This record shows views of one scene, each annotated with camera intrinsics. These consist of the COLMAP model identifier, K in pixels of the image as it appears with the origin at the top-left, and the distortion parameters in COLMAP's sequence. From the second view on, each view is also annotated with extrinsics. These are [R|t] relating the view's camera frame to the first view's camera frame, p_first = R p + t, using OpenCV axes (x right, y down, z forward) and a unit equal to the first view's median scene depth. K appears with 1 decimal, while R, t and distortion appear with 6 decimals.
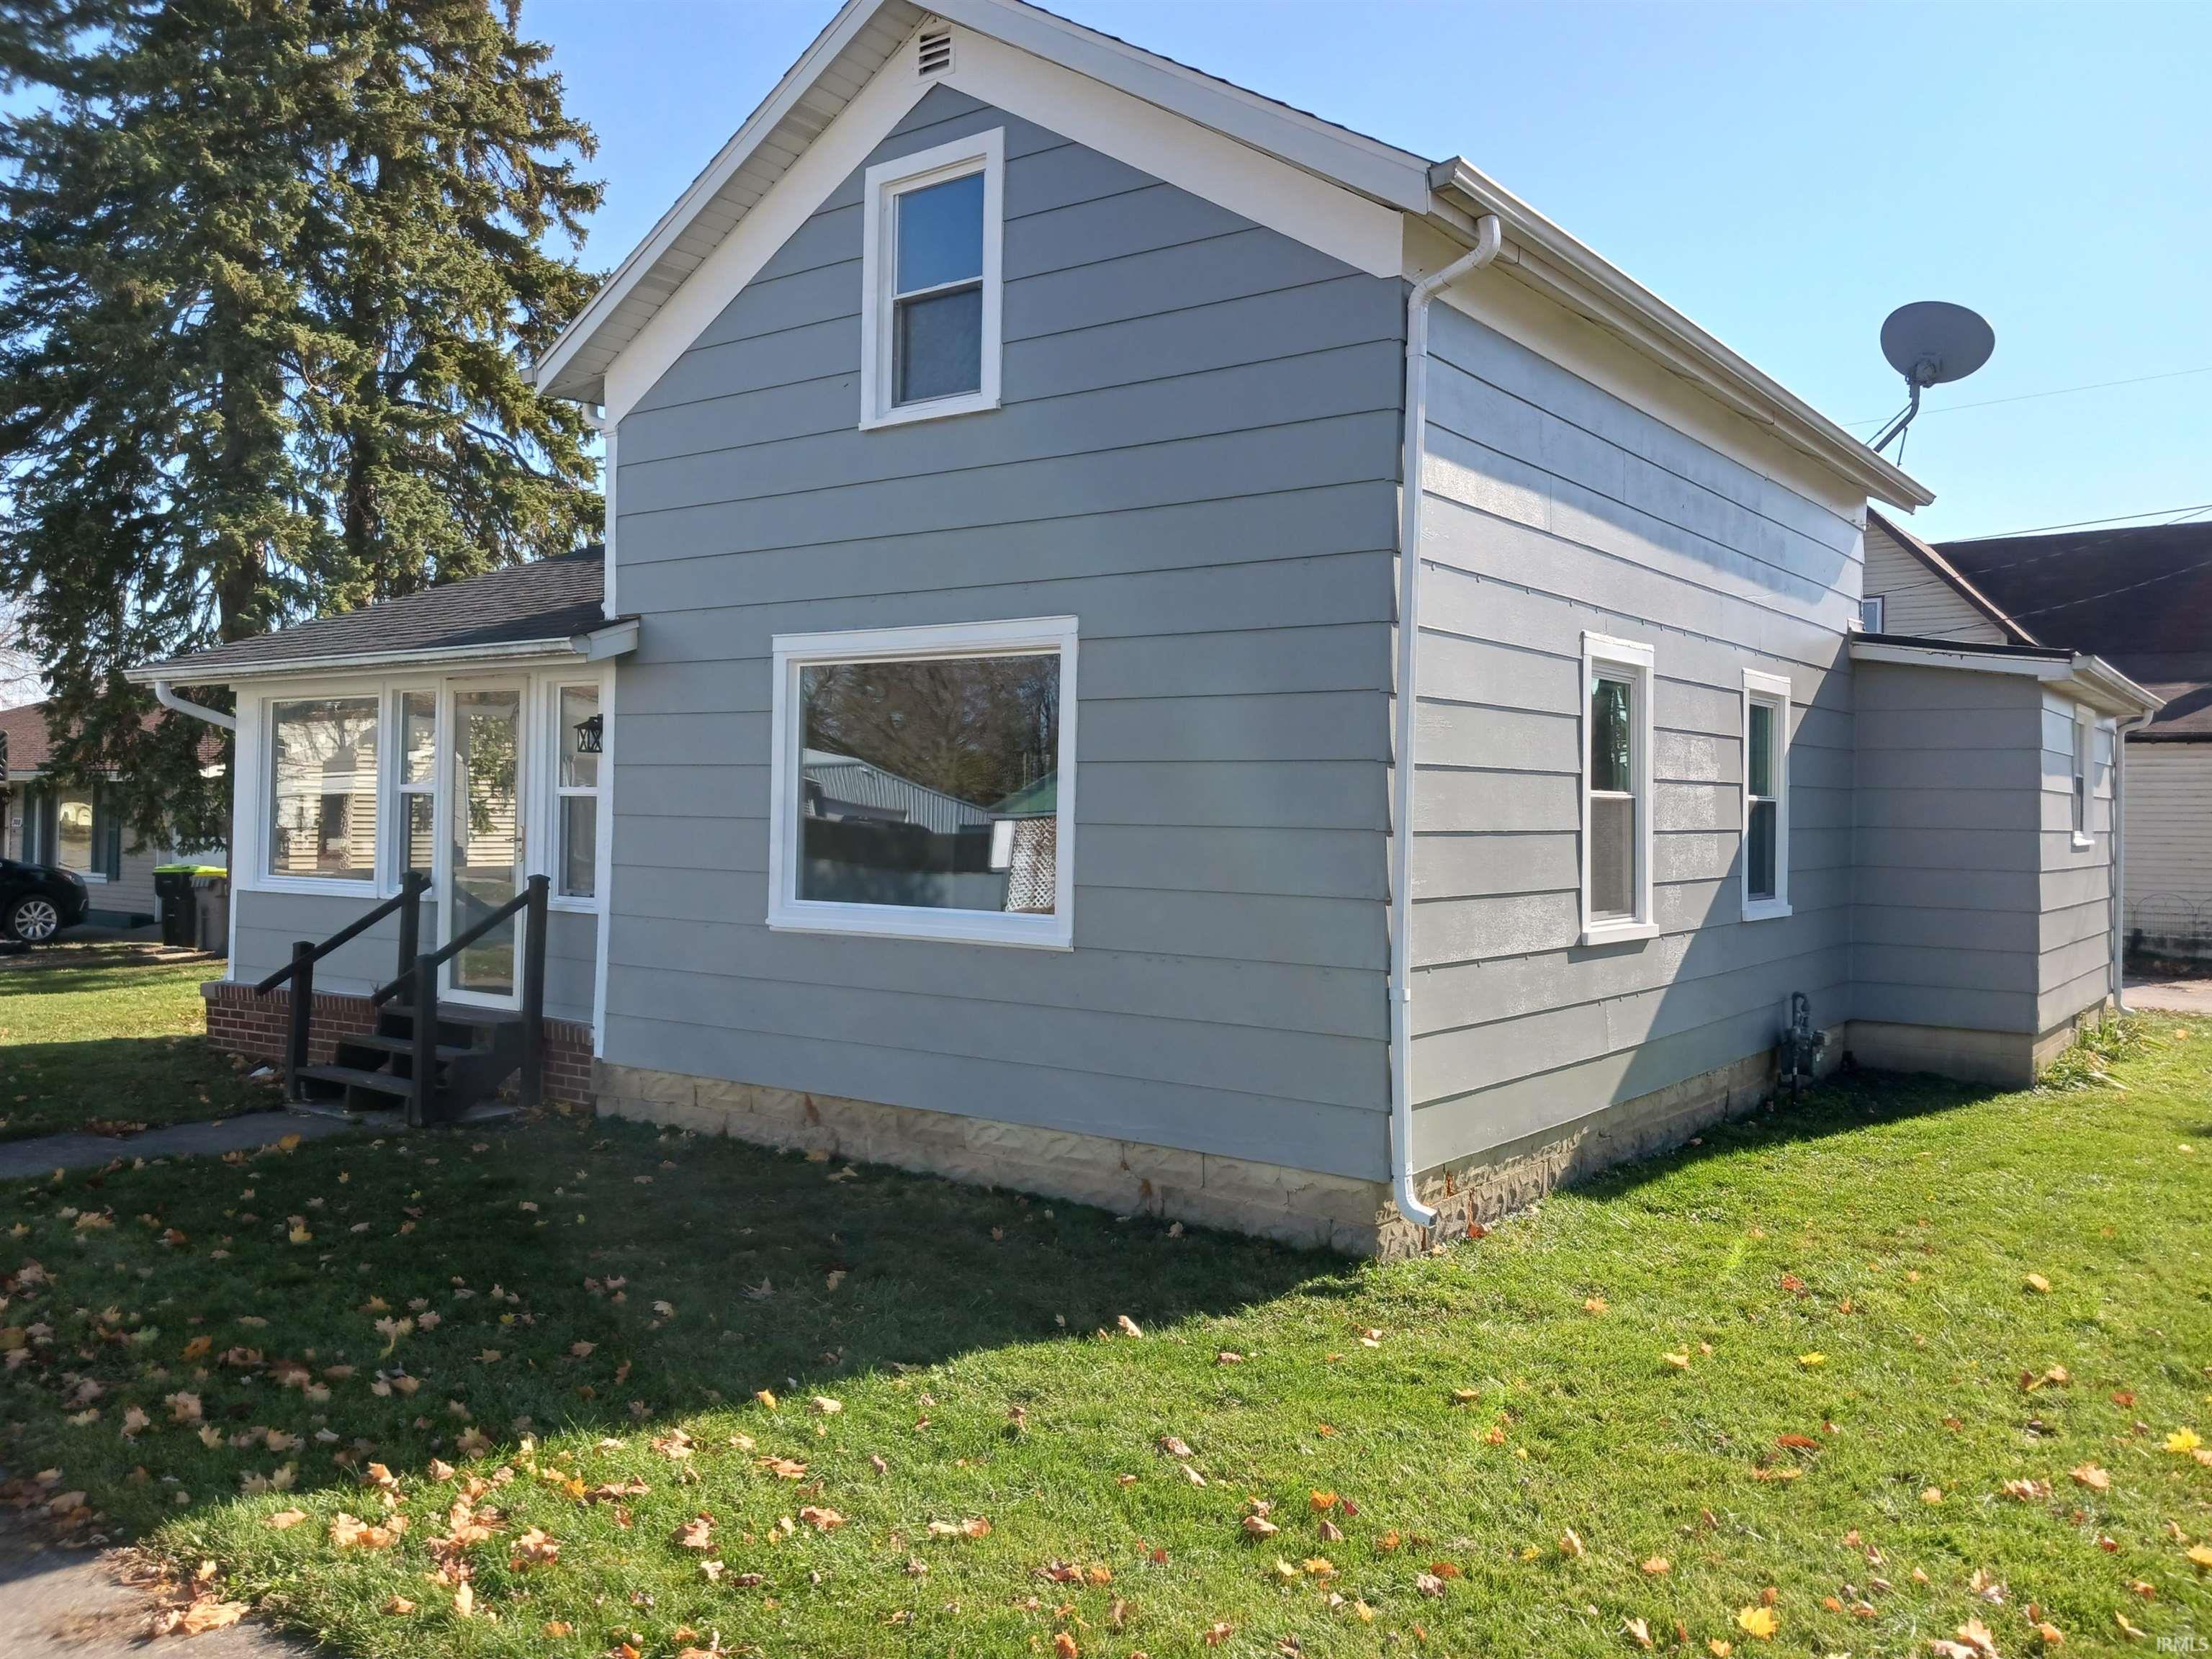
lens RADIAL K [[1793.4, 0, 1106.0], [0, 1793.4, 829.5], [0, 0, 1]] dist [0.000592, -0.000526]
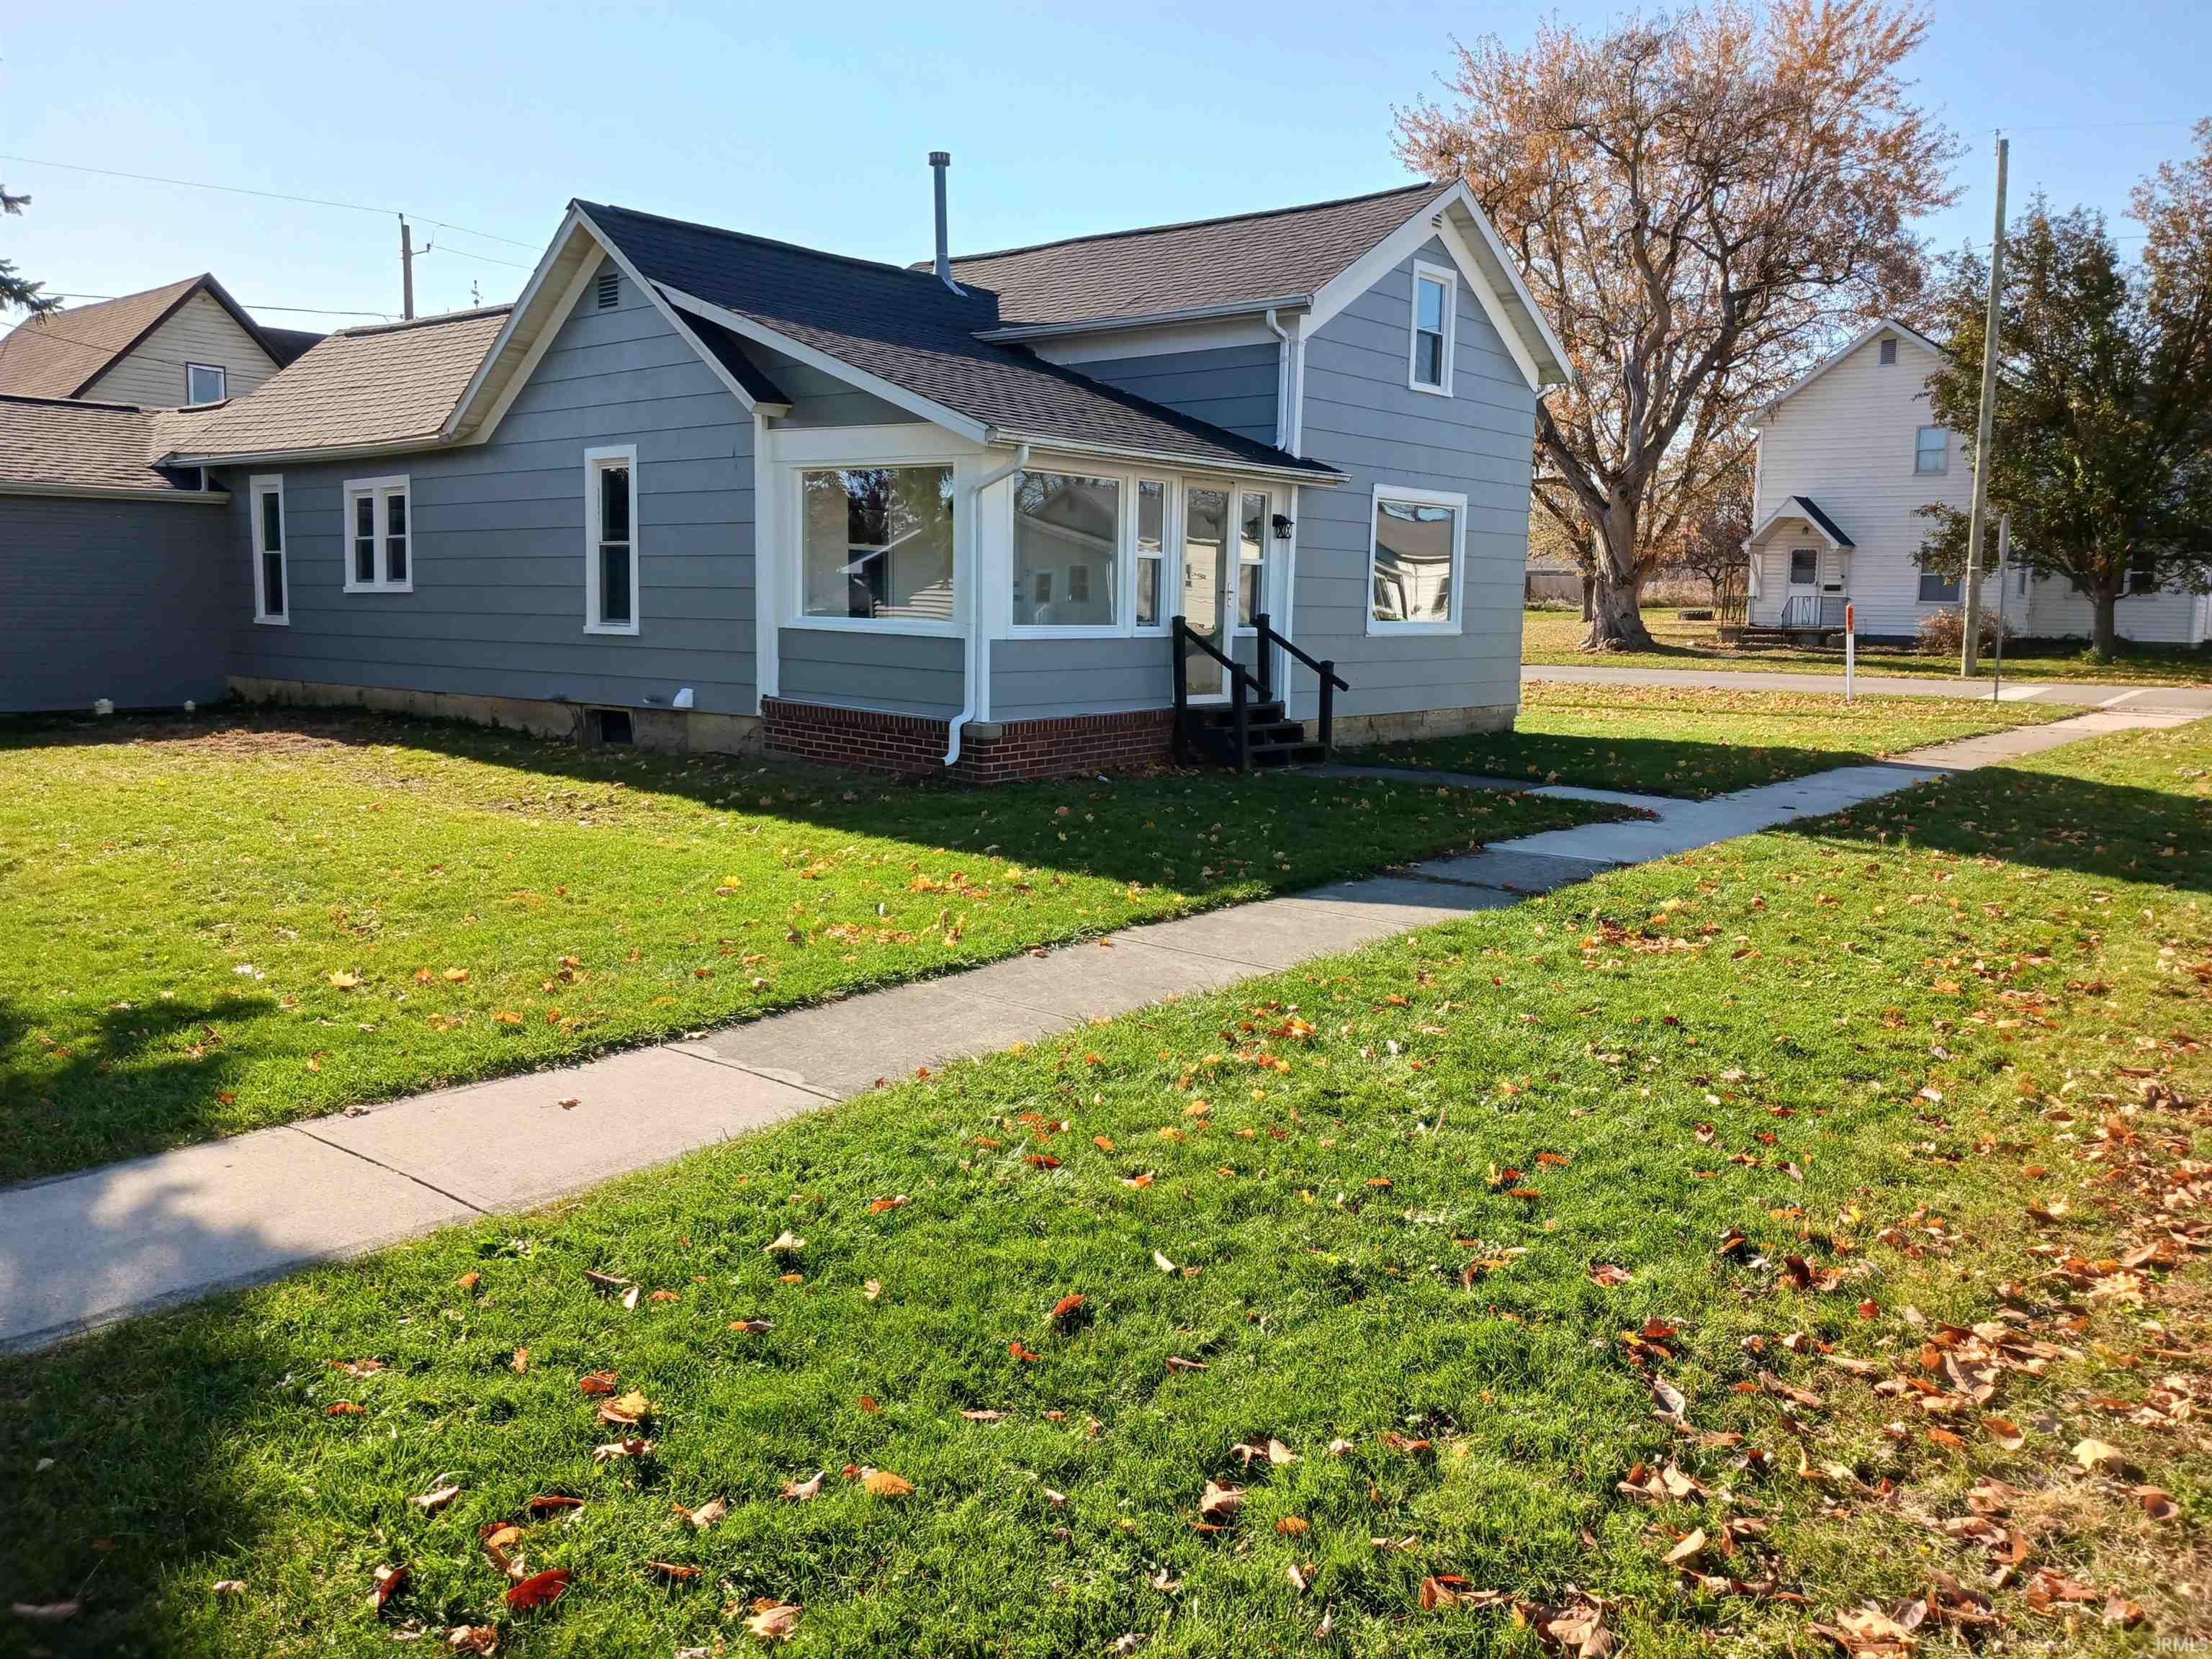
lens RADIAL K [[1793.4, 0, 1106.0], [0, 1793.4, 829.5], [0, 0, 1]] dist [0.000592, -0.000526]
pose [[0.059238, -0.143710, 0.987845, -2.292966], [-0.013588, 0.989375, 0.144747, -0.016105], [-0.998151, -0.021997, 0.056656, 1.233526]]
